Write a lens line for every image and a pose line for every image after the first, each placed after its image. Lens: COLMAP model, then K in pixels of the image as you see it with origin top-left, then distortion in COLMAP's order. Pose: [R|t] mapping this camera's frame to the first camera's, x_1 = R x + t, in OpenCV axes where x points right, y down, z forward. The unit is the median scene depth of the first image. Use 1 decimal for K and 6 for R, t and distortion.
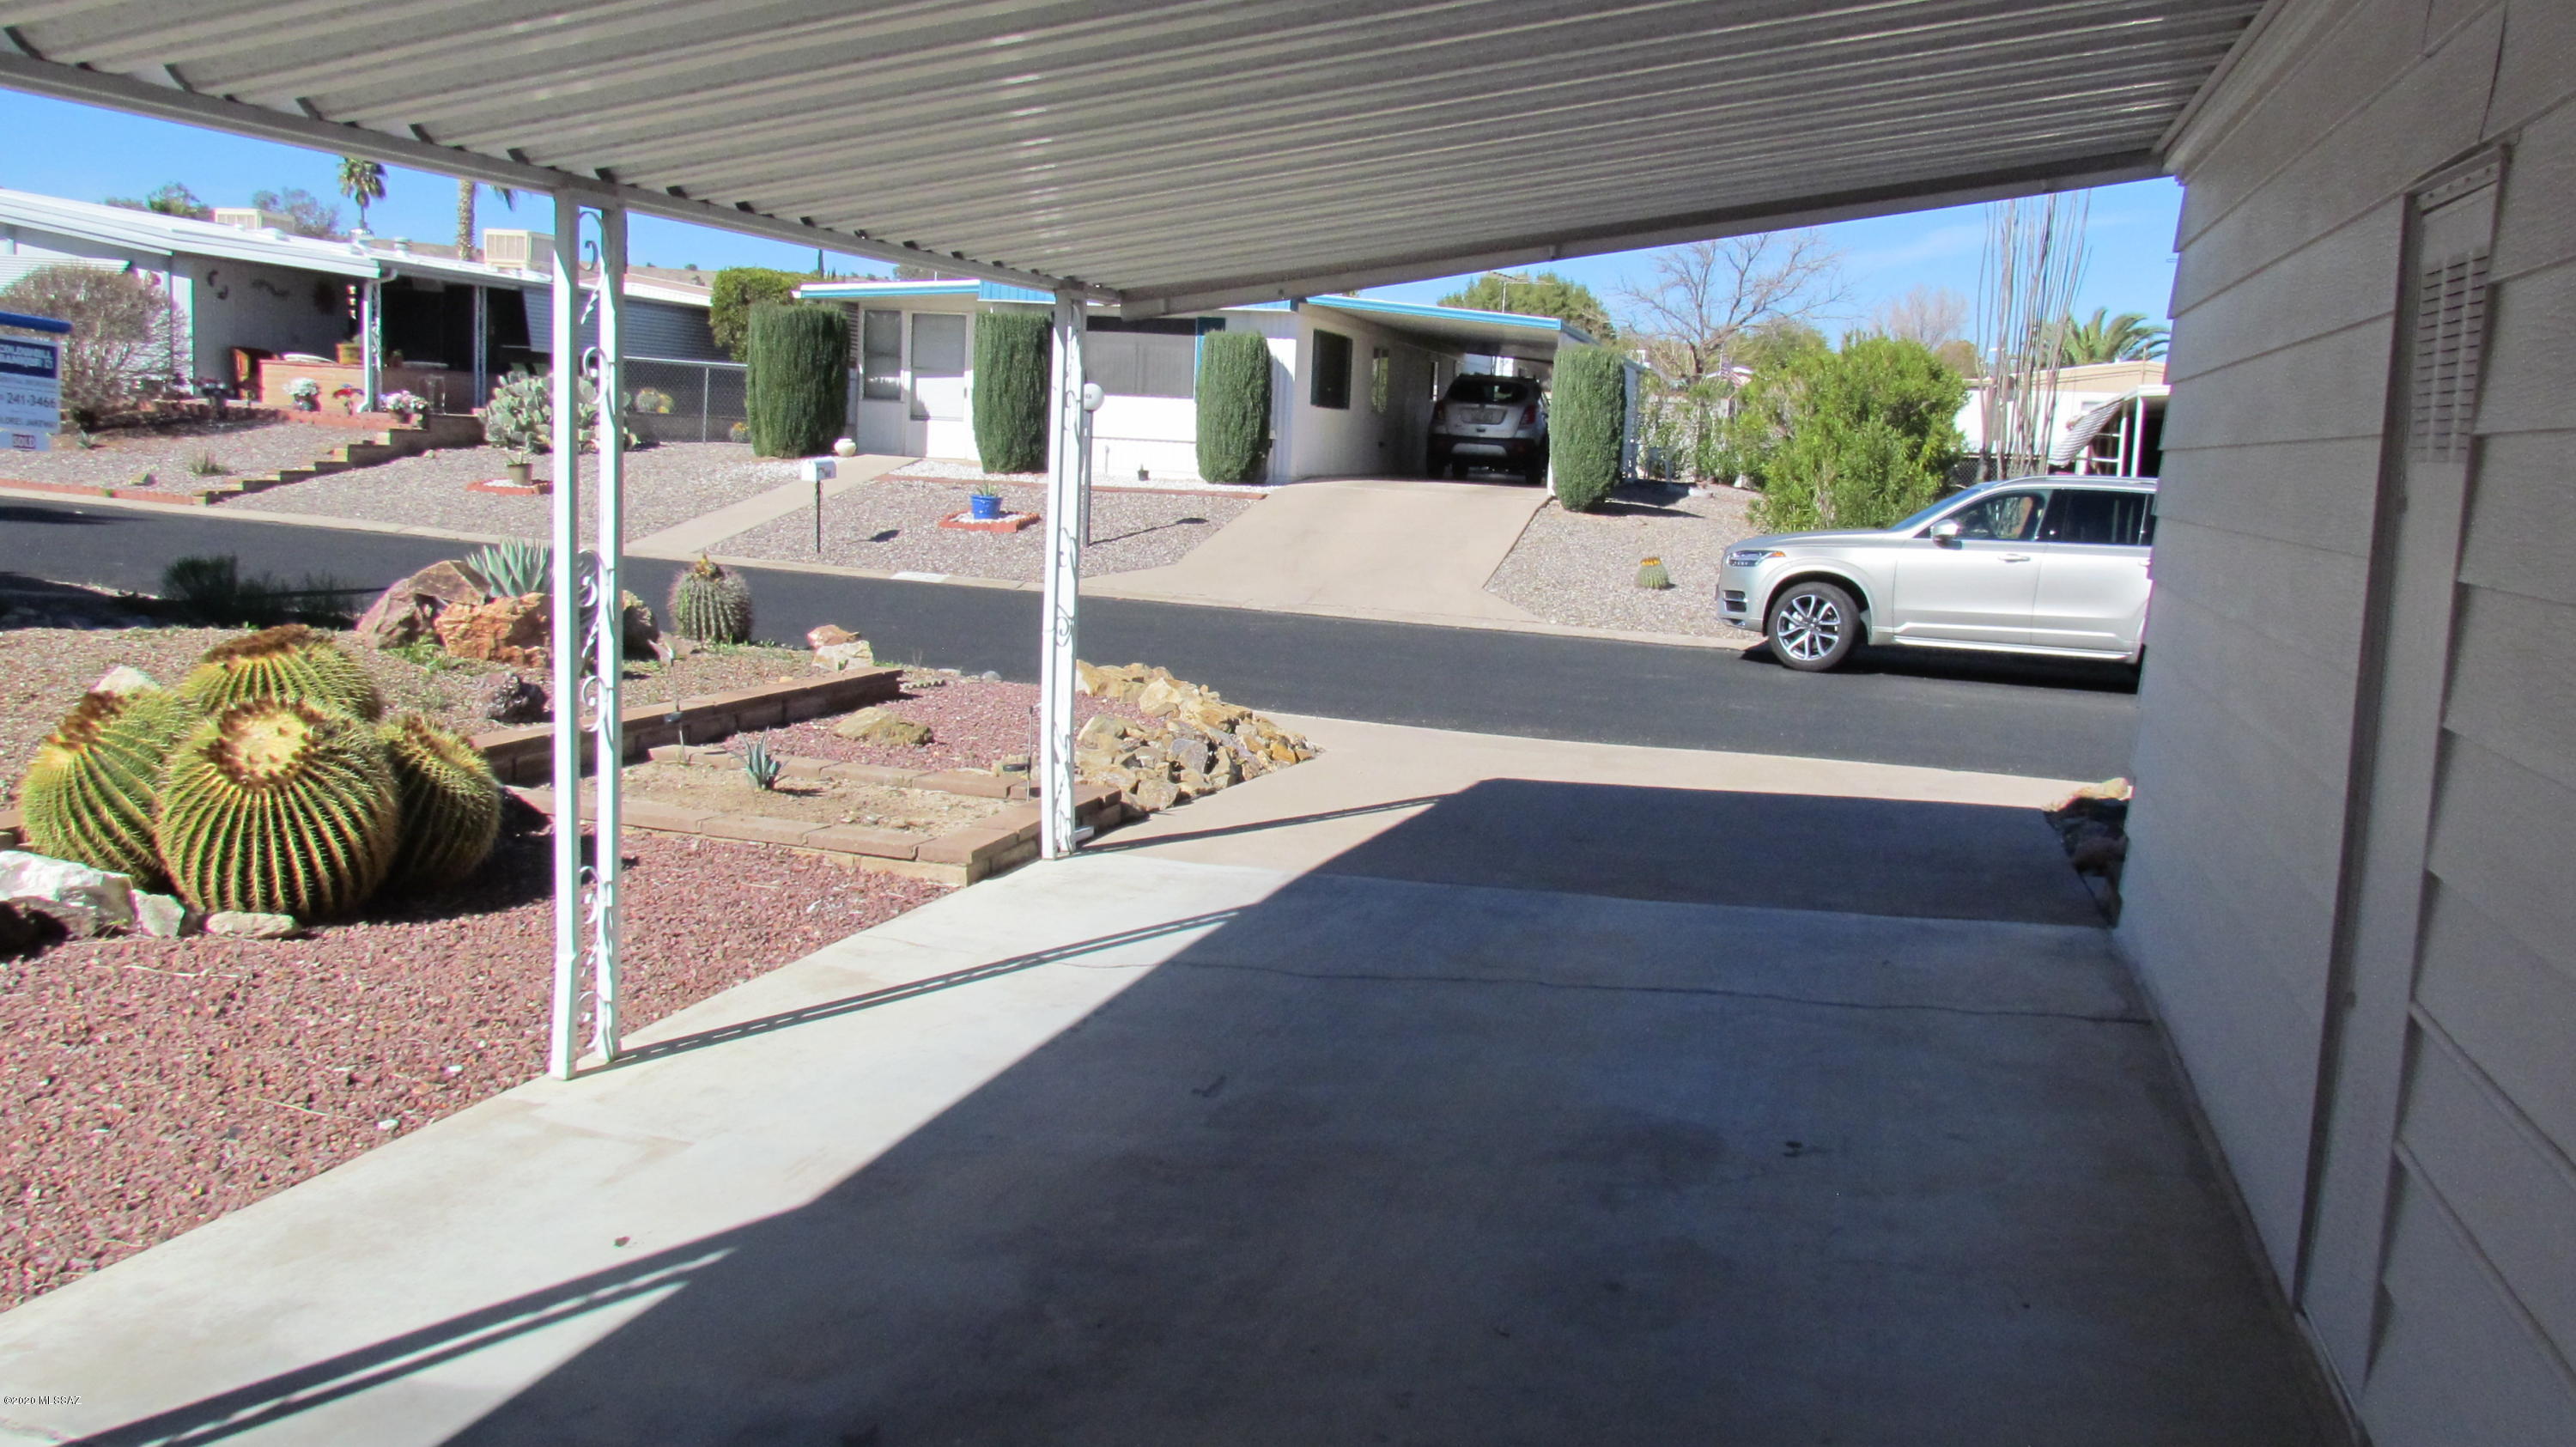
lens RADIAL K [[2164.0, 0, 1298.5], [0, 2164.0, 719.2], [0, 0, 1]] dist [-0.008001, -0.012968]
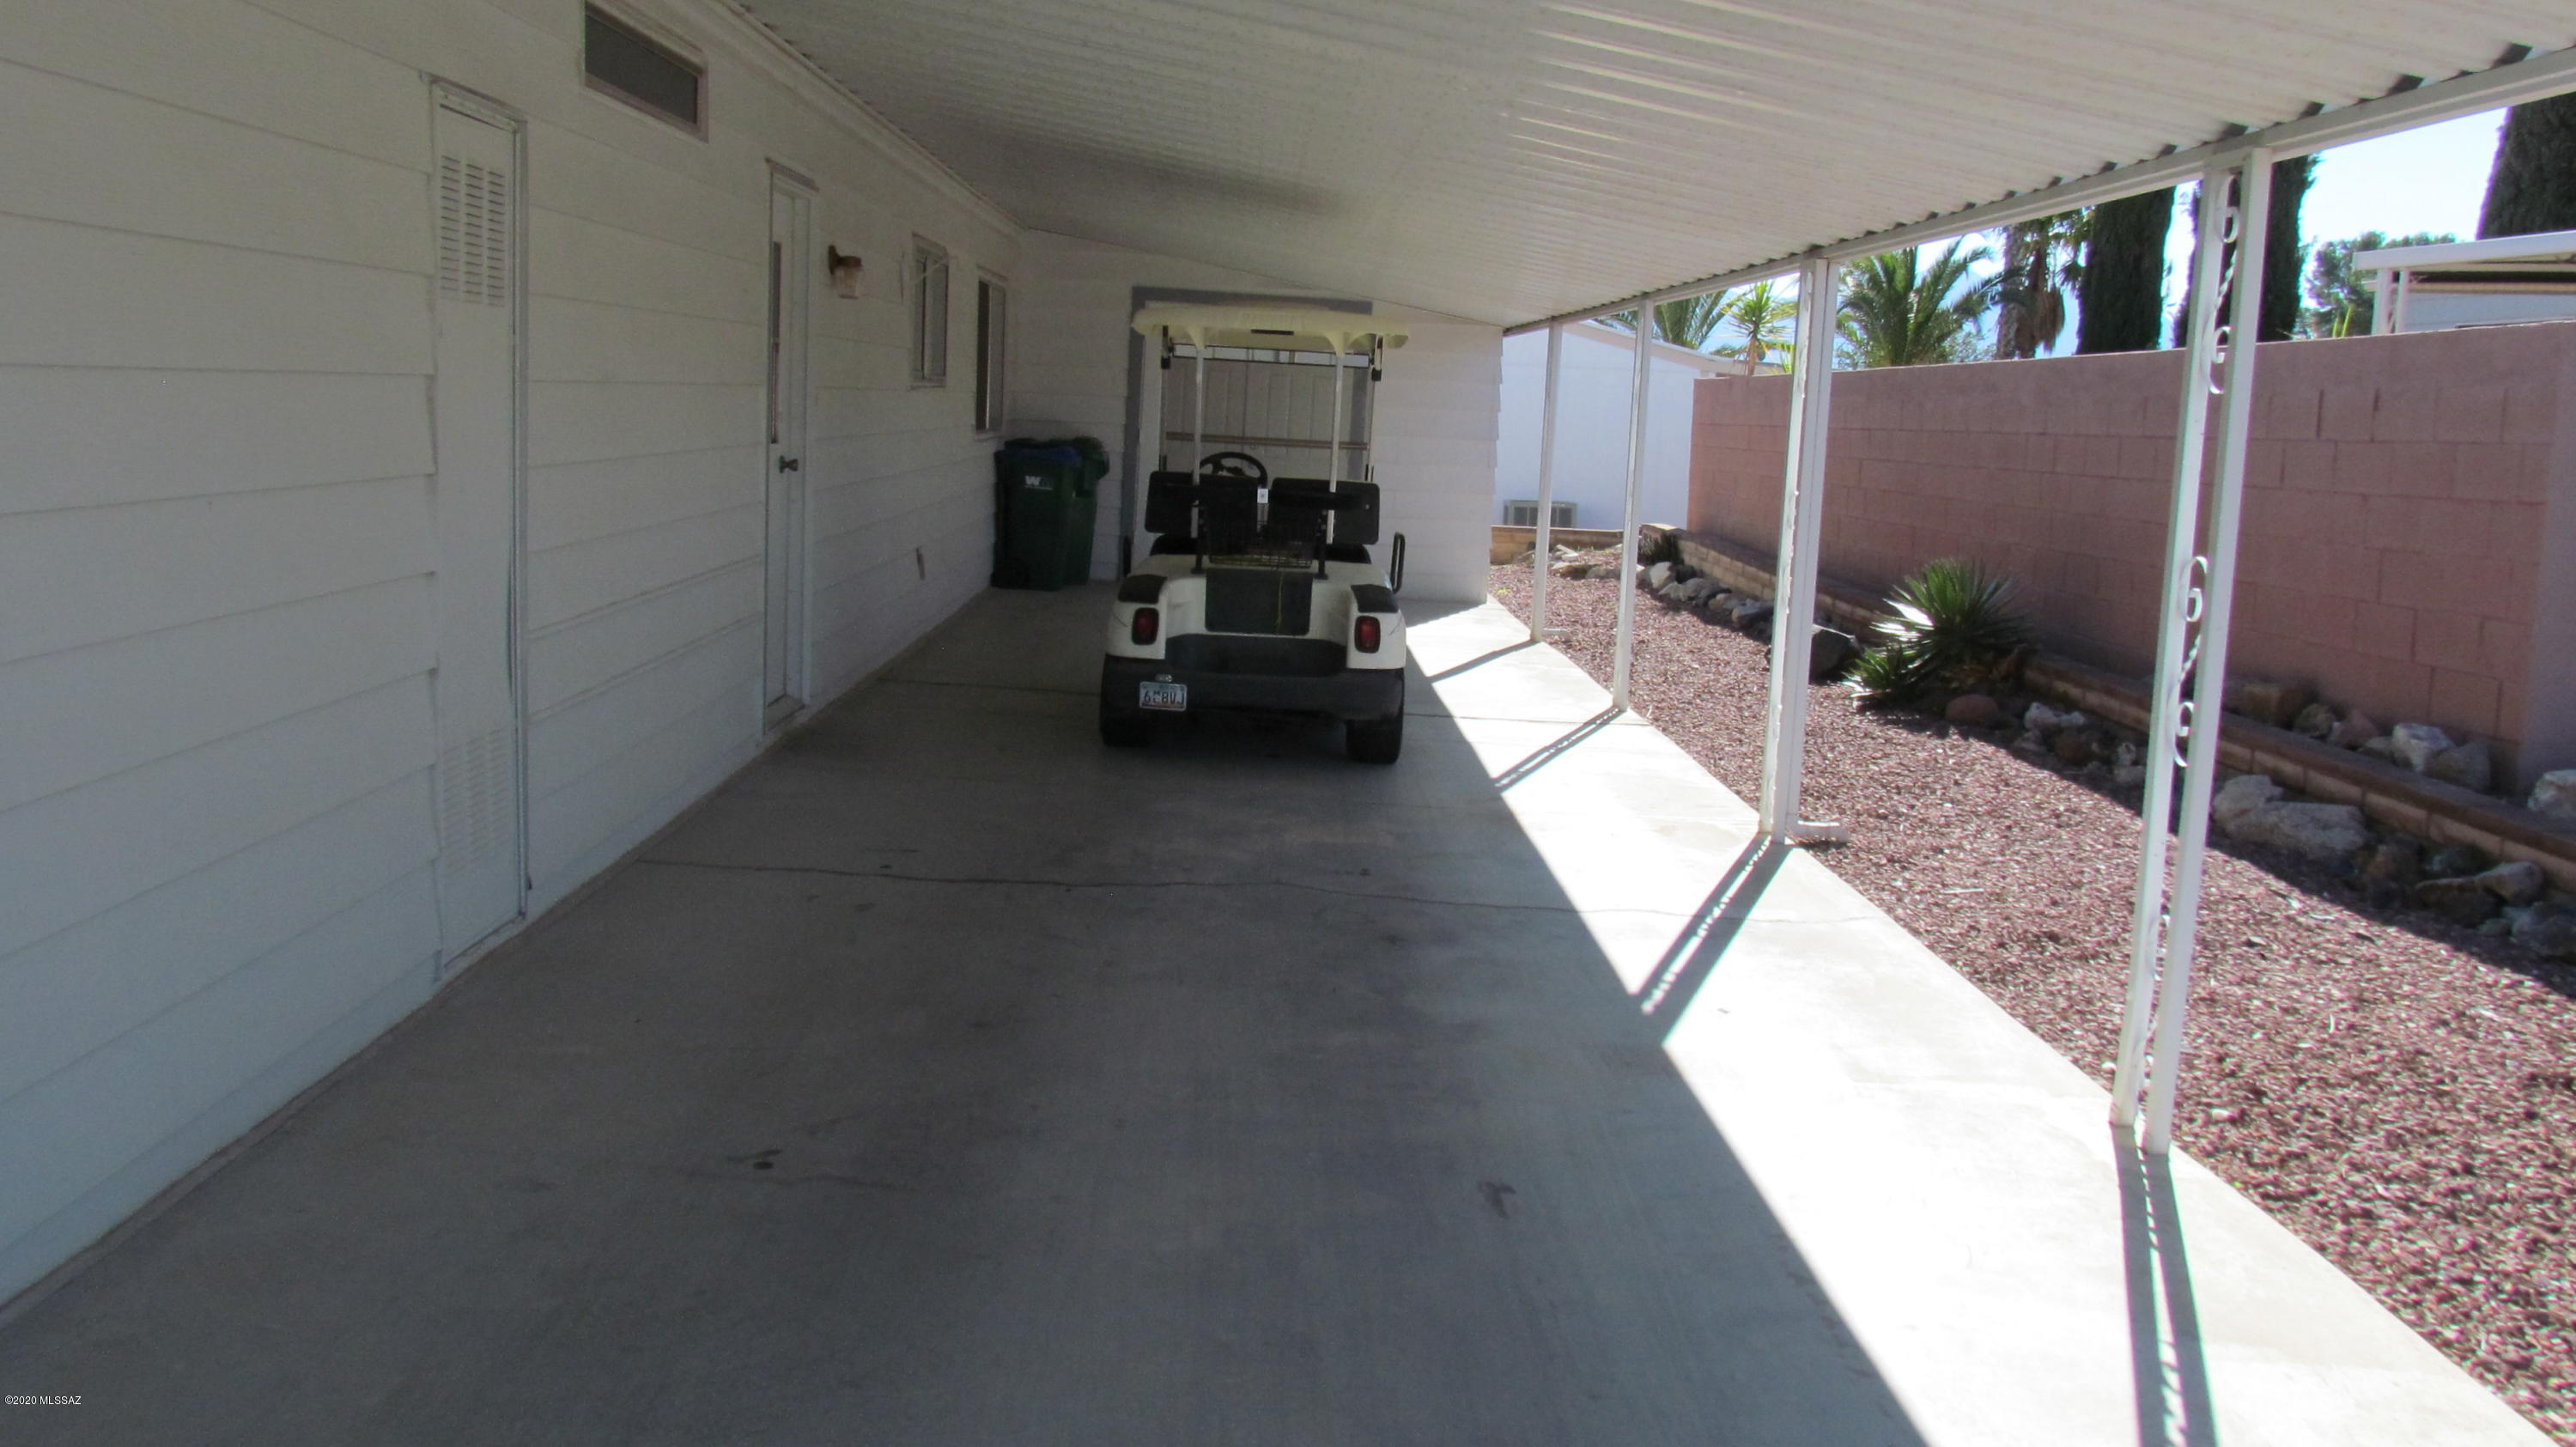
lens RADIAL K [[2164.0, 0, 1298.5], [0, 2164.0, 719.2], [0, 0, 1]] dist [-0.008001, -0.012968]
pose [[-0.947335, -0.030879, -0.318751, 0.308068], [-0.118819, 0.958188, 0.260305, -0.207445], [0.297386, 0.284470, -0.911394, 1.787323]]
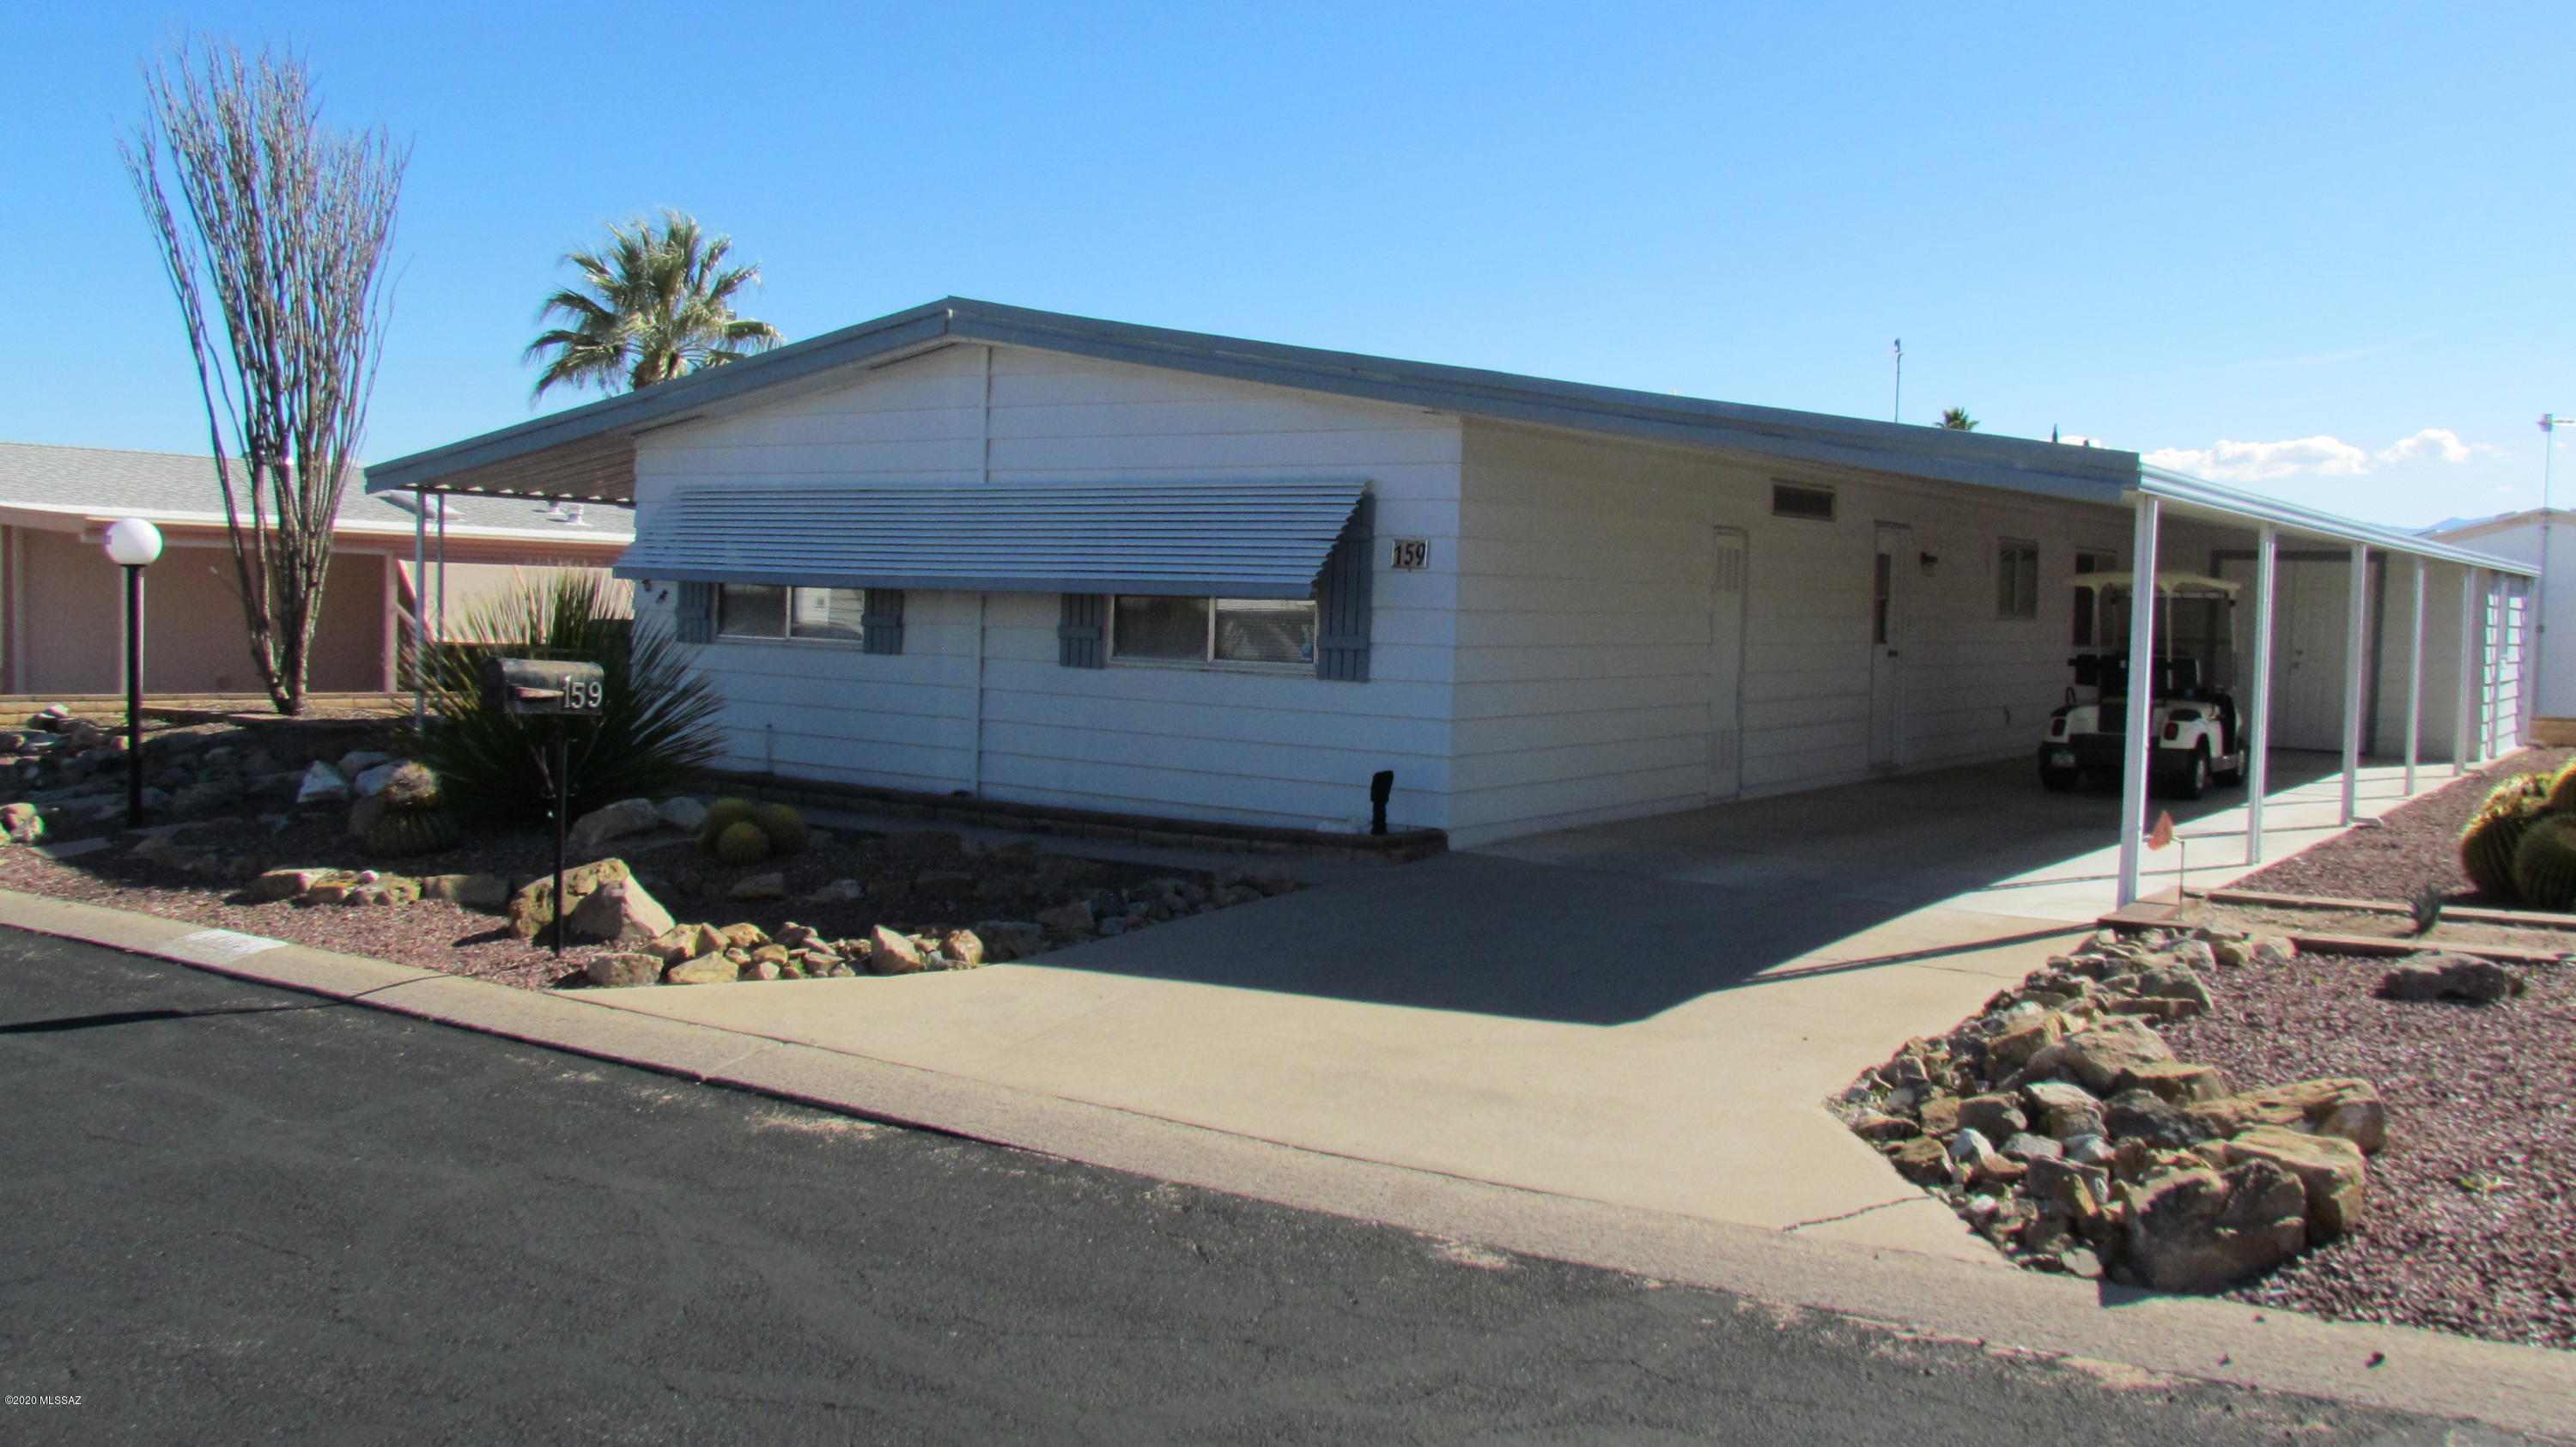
lens RADIAL K [[2164.0, 0, 1298.5], [0, 2164.0, 719.2], [0, 0, 1]] dist [-0.008001, -0.012968]
pose [[-0.951790, -0.061418, 0.300538, 0.153512], [-0.004019, 0.982163, 0.187986, -0.349337], [-0.306723, 0.177715, -0.935061, 2.823505]]
